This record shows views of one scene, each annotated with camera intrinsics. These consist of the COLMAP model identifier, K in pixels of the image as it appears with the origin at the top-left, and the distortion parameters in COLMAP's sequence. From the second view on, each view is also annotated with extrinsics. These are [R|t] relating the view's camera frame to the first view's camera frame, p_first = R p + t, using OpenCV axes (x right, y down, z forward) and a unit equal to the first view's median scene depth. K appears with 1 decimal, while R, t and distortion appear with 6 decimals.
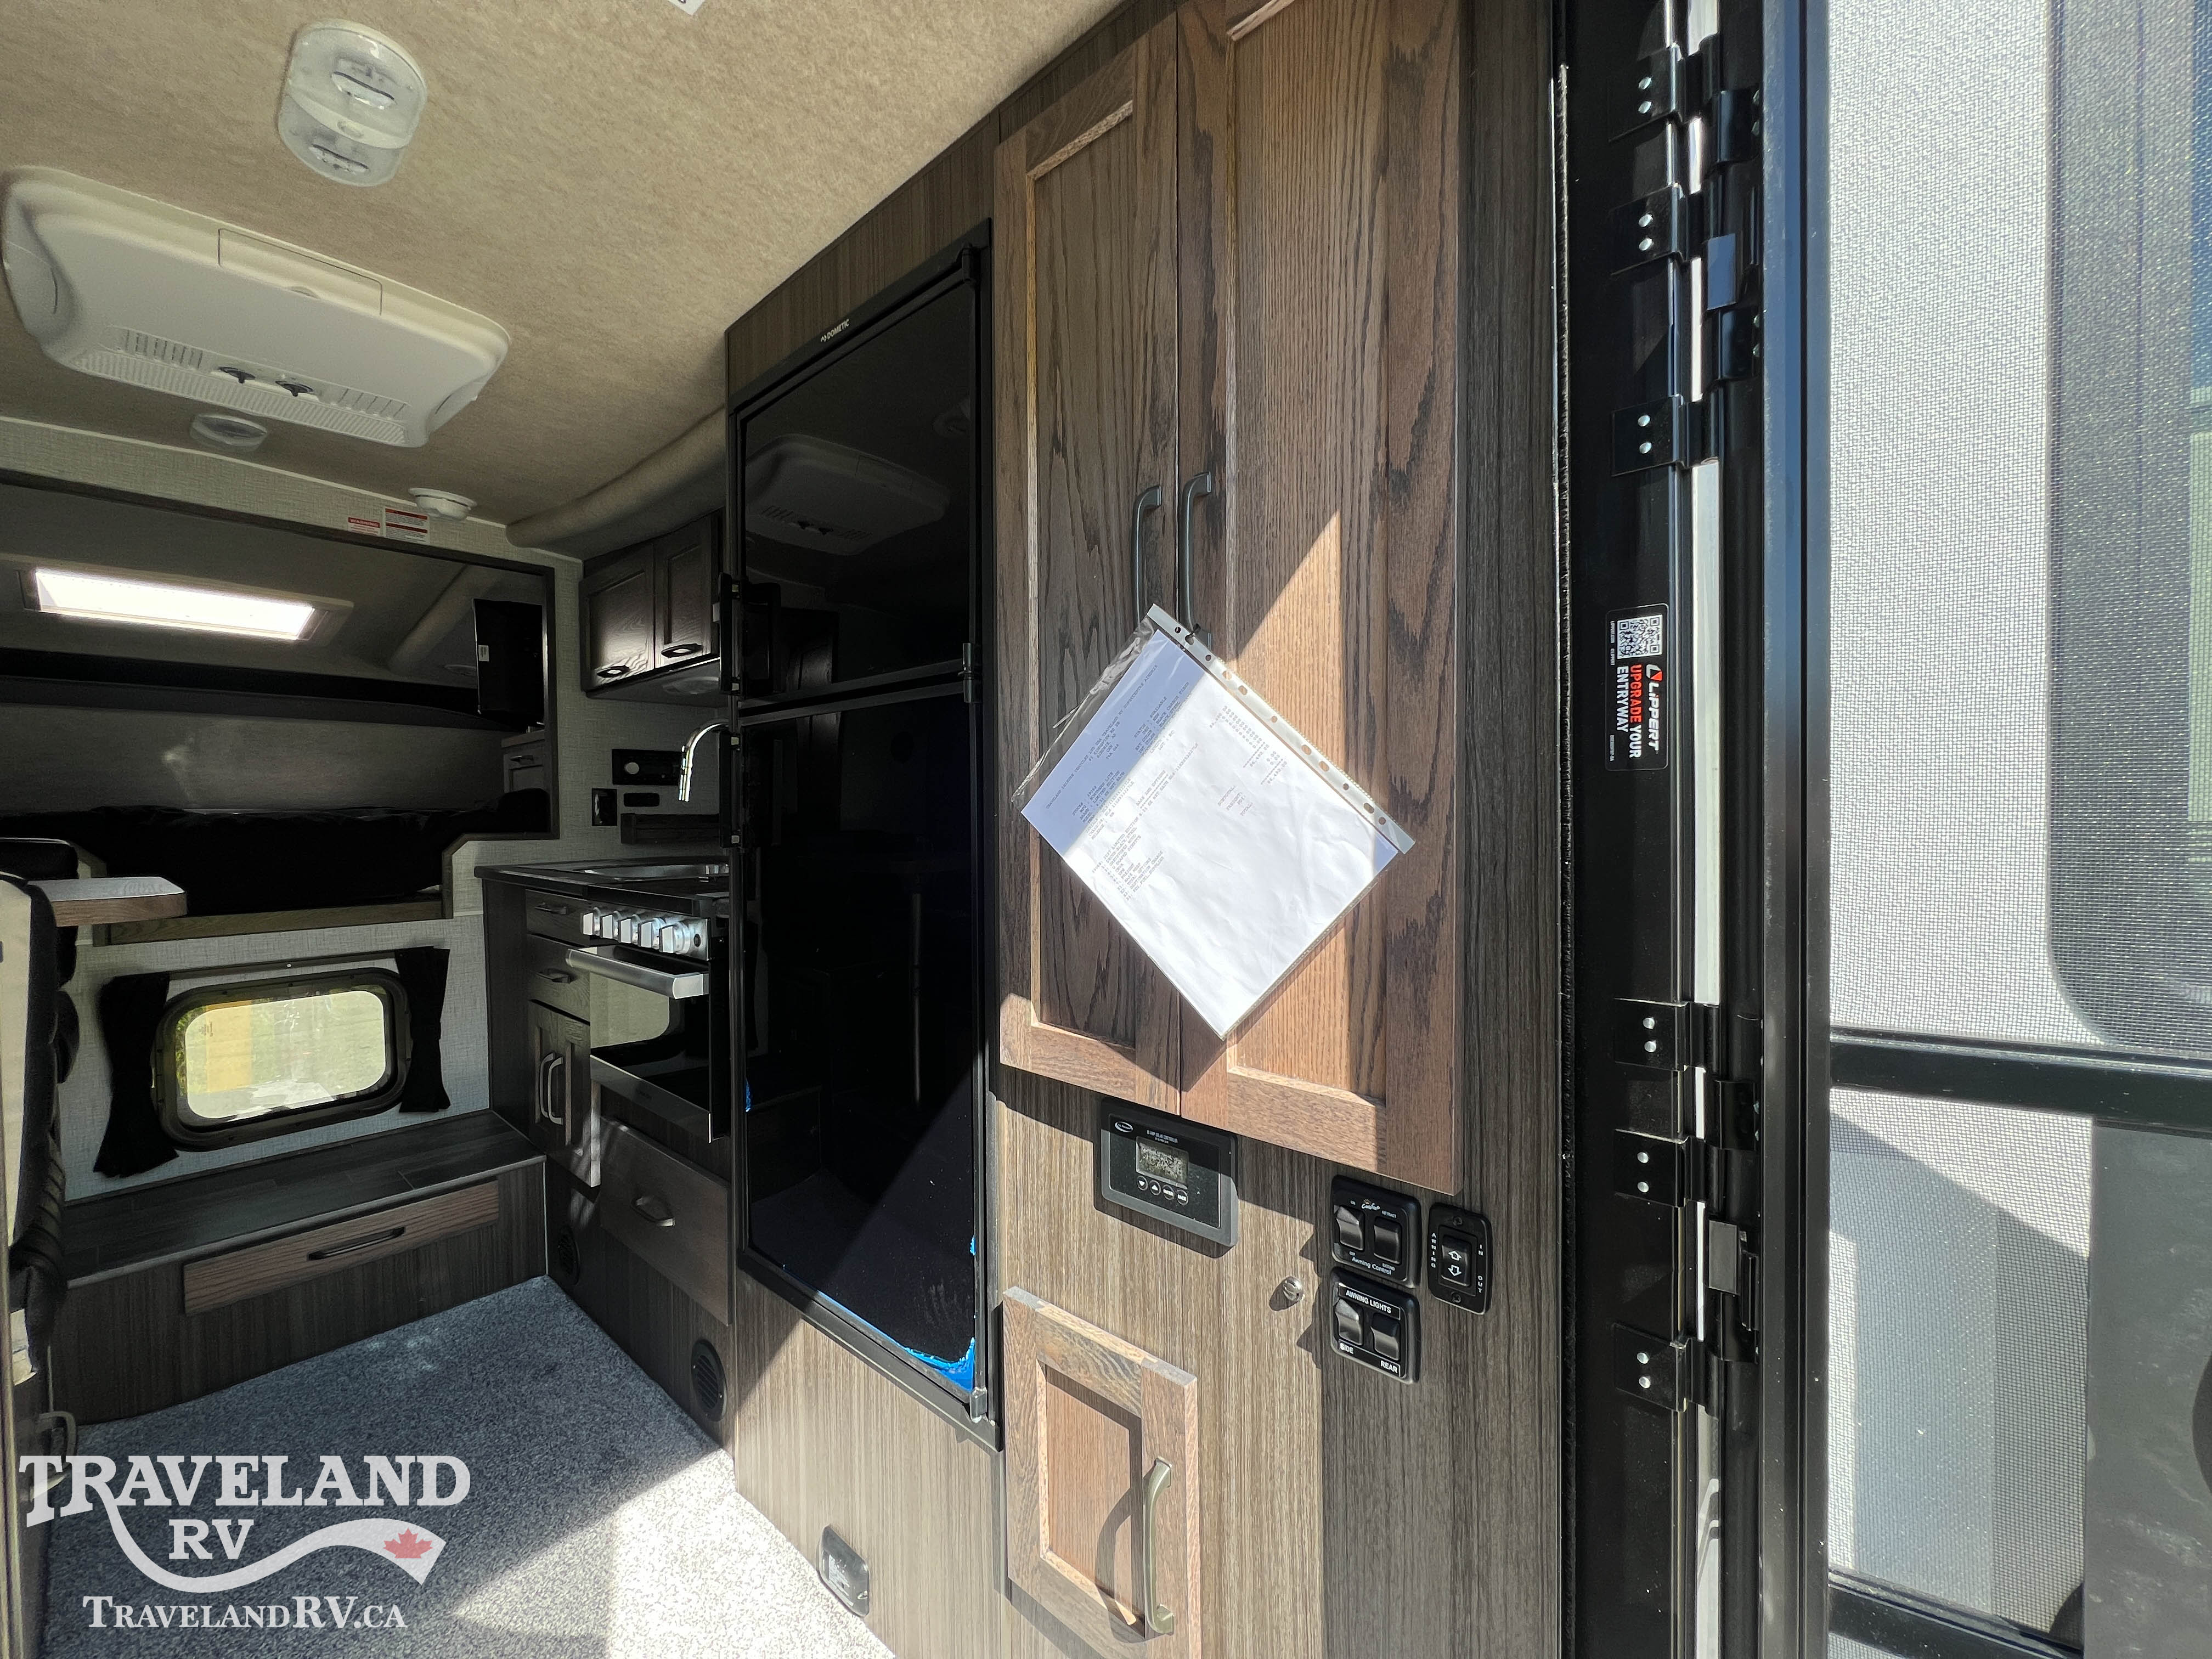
lens RADIAL K [[885.3, 0, 1107.2], [0, 885.3, 828.7], [0, 0, 1]] dist [-0.000129, 0.000304]
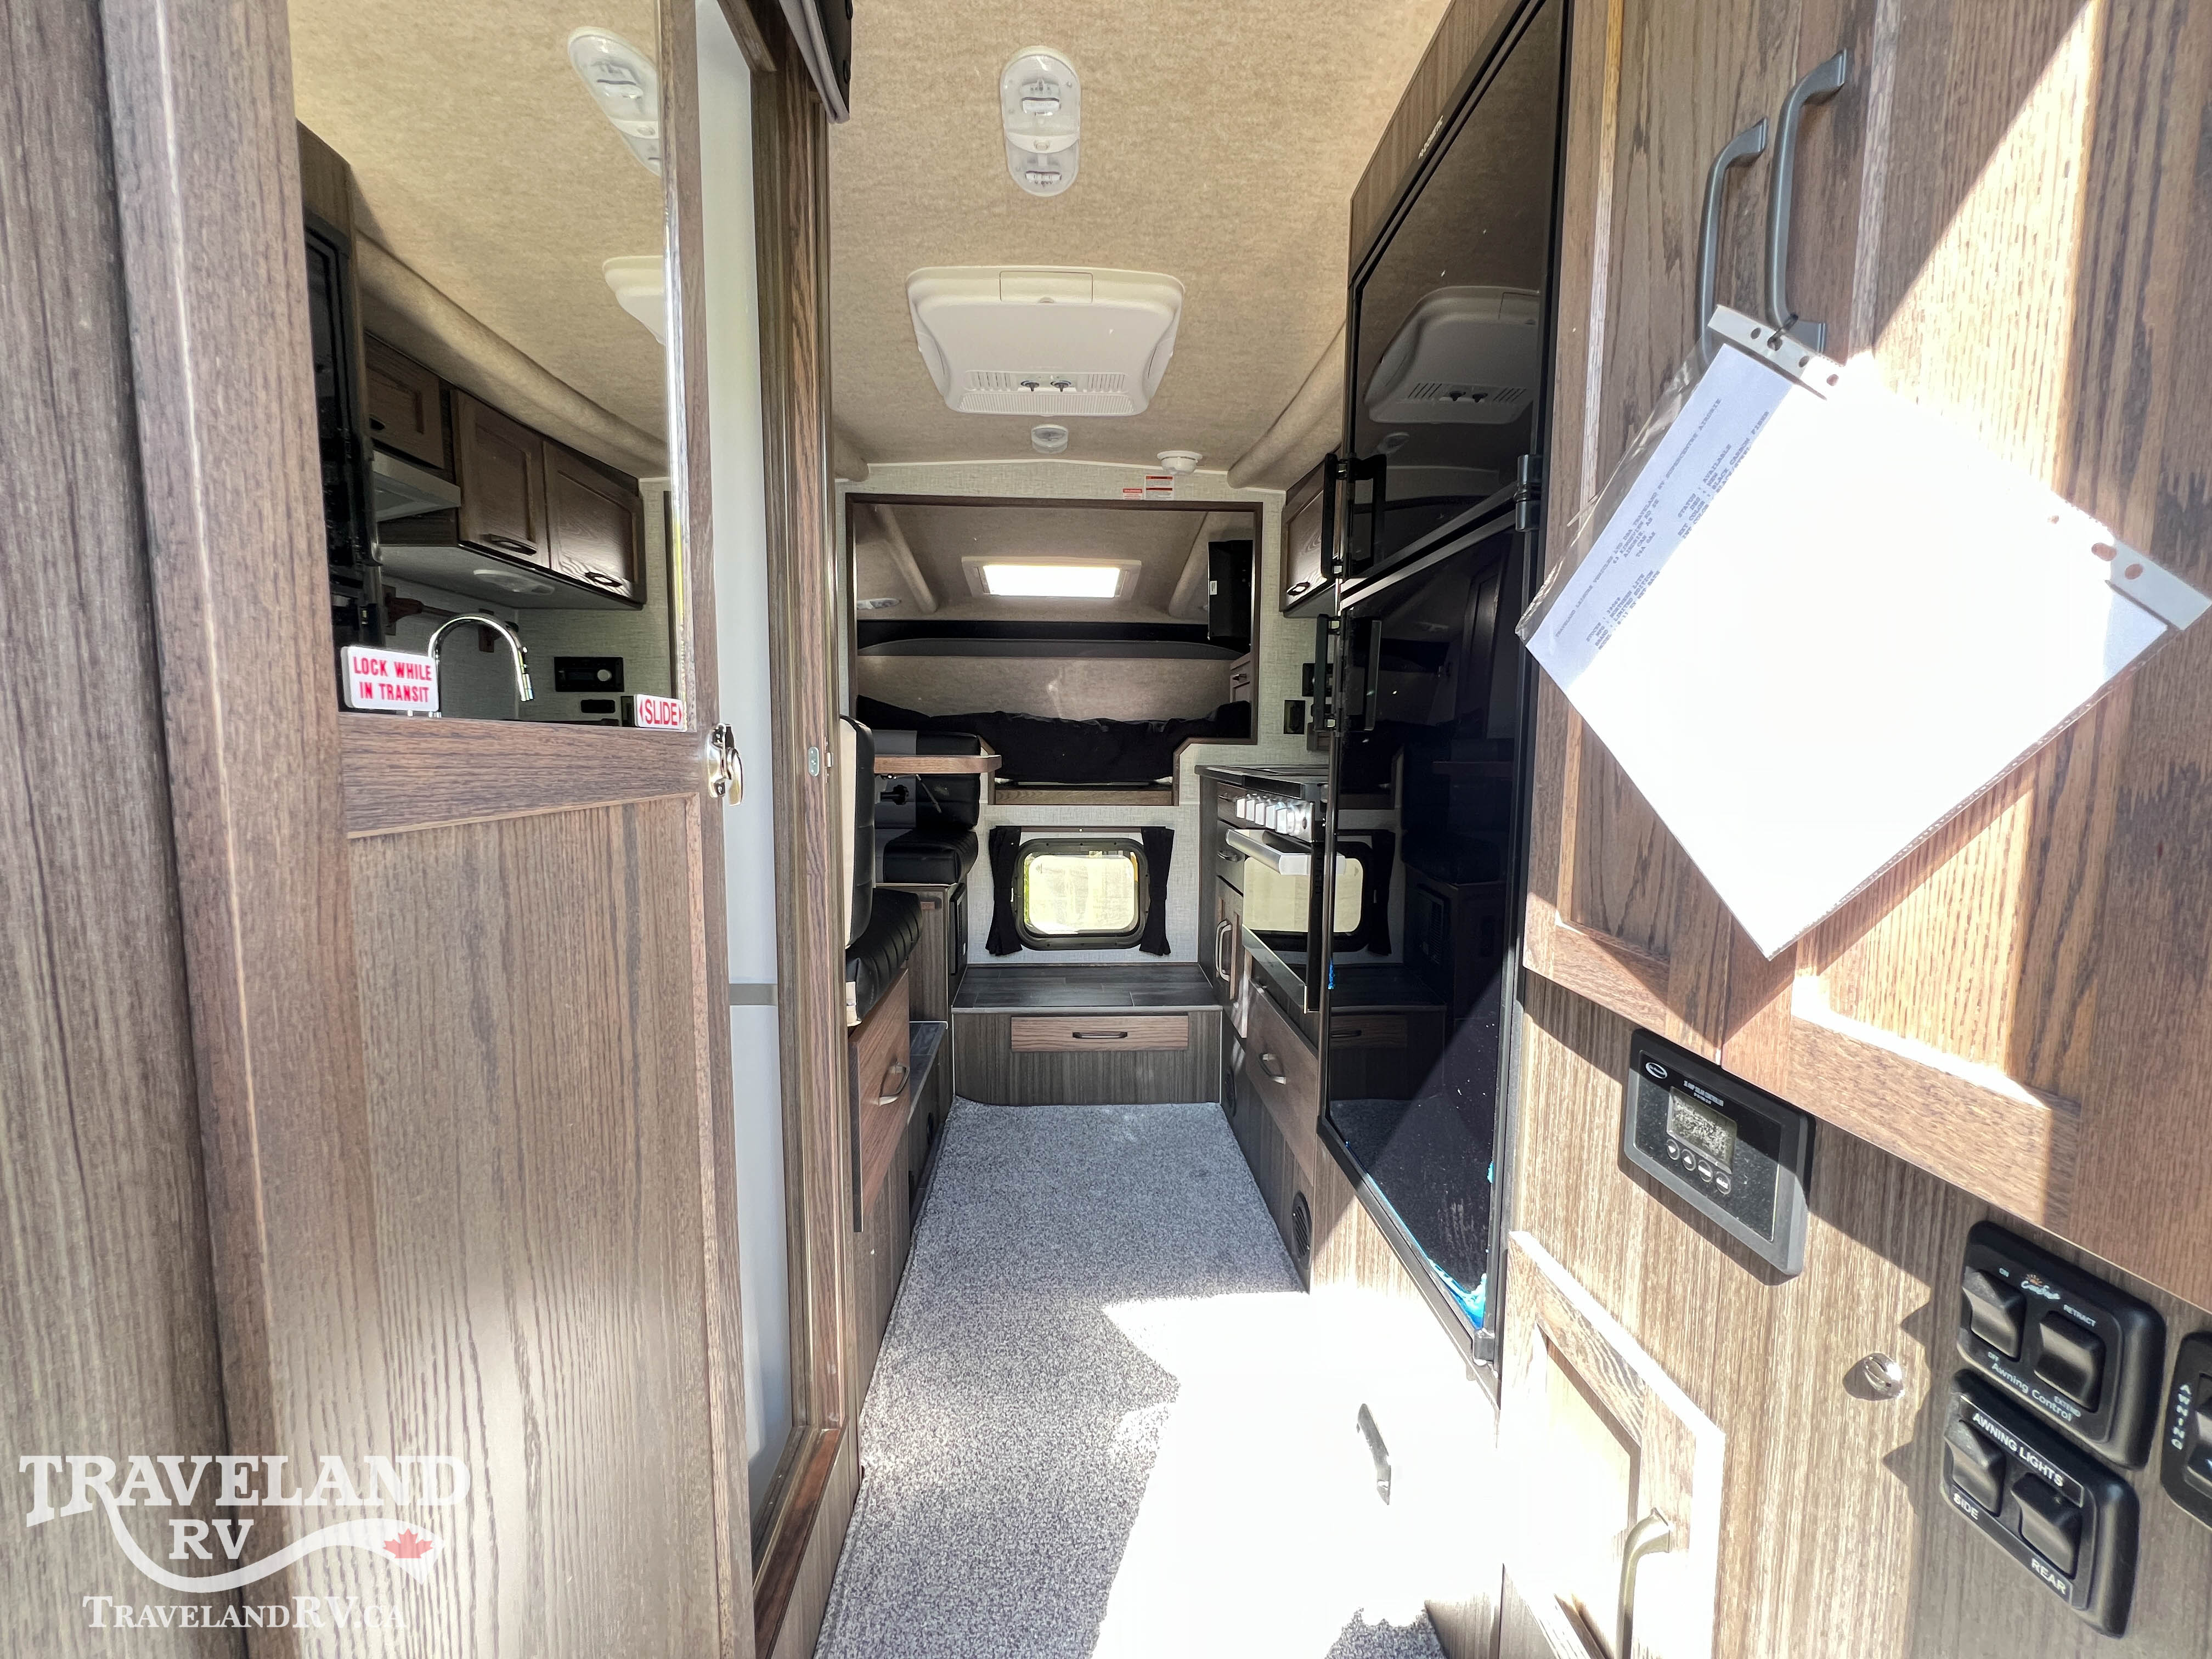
lens RADIAL K [[885.3, 0, 1103.7], [0, 885.3, 829.3], [0, 0, 1]] dist [-0.000129, 0.000304]
pose [[0.693747, 0.078846, -0.715890, 0.194141], [-0.026282, 0.996099, 0.084238, 0.078366], [0.719739, -0.039625, 0.693113, 0.147978]]
